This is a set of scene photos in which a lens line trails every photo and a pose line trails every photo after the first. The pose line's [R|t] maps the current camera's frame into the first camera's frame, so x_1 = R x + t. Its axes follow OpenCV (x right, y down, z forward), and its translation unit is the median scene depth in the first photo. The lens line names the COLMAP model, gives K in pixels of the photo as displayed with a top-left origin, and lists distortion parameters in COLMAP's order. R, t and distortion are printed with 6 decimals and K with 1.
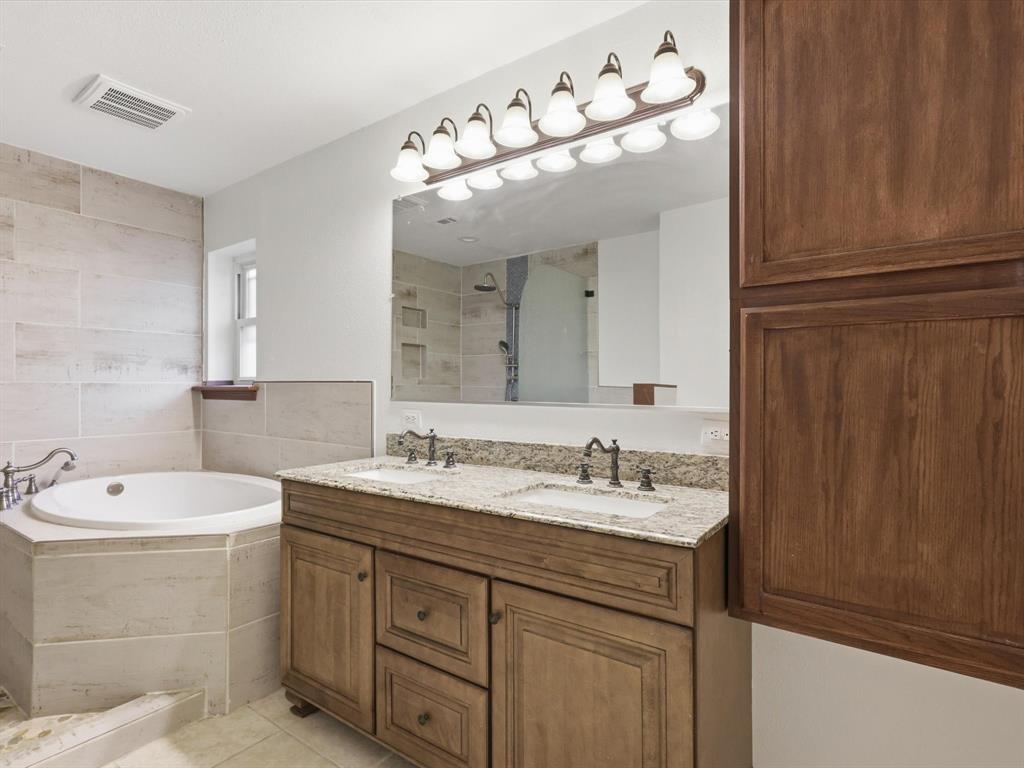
lens RADIAL K [[538.9, 0, 508.1], [0, 538.9, 387.4], [0, 0, 1]] dist [-0.001803, 0.003049]
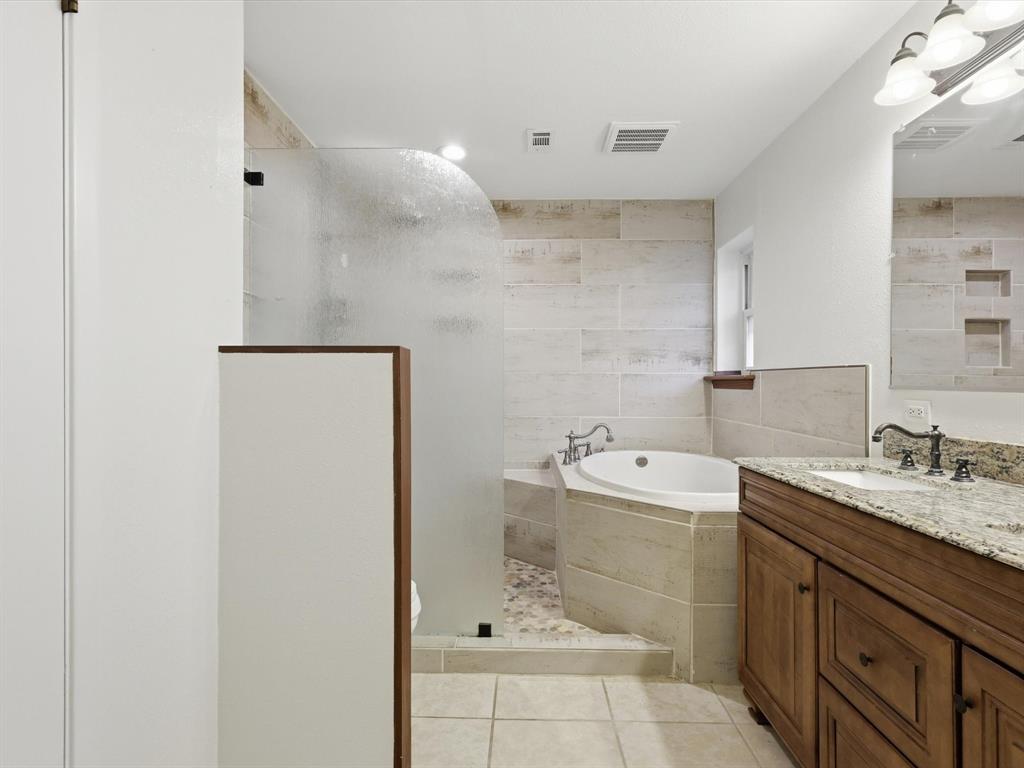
lens RADIAL K [[538.9, 0, 502.7], [0, 538.9, 382.7], [0, 0, 1]] dist [-0.001803, 0.003049]
pose [[0.567232, 0.002351, -0.823555, 0.095816], [-0.004139, 0.999991, 0.000003, 0.015677], [0.823548, 0.003407, 0.567237, 0.071296]]
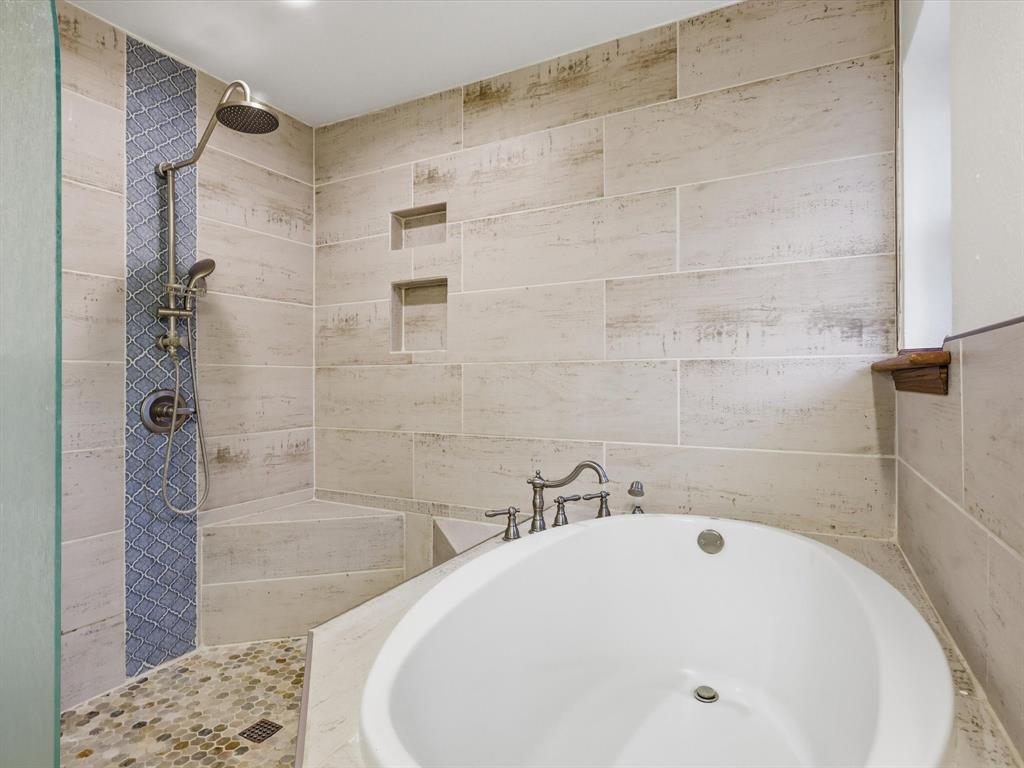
lens RADIAL K [[538.9, 0, 503.0], [0, 538.9, 376.0], [0, 0, 1]] dist [-0.001803, 0.003049]
pose [[0.148472, -0.008638, -0.988879, -0.213808], [-0.000450, 0.999961, -0.008803, 0.018007], [0.988917, 0.001752, 0.148462, 0.784707]]
